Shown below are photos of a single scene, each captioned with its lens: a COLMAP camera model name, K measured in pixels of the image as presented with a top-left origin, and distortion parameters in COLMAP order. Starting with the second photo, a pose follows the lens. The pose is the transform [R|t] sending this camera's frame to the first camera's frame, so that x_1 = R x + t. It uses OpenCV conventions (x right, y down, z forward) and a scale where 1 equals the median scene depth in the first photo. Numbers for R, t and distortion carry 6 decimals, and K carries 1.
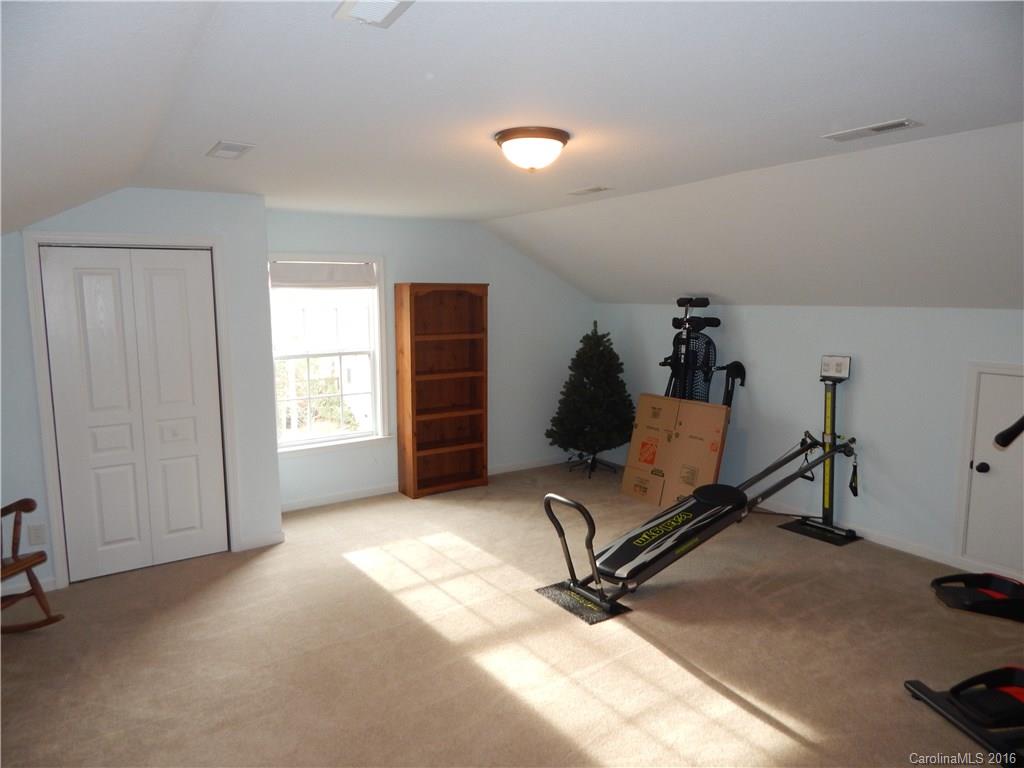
lens RADIAL K [[690.4, 0, 515.0], [0, 690.4, 384.2], [0, 0, 1]] dist [0.005062, -0.000883]
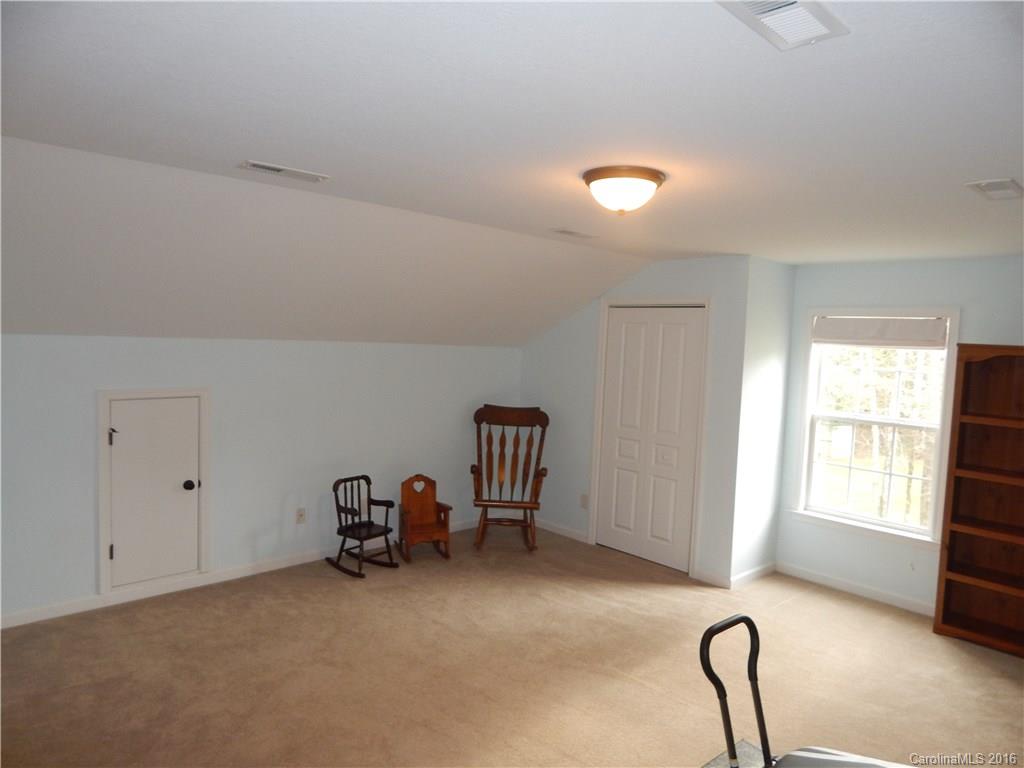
lens RADIAL K [[690.4, 0, 515.0], [0, 690.4, 384.2], [0, 0, 1]] dist [0.005062, -0.000883]
pose [[0.159242, 0.087588, -0.983346, 0.536235], [-0.173953, 0.982962, 0.059384, -0.067178], [0.971793, 0.161599, 0.171765, 0.430368]]
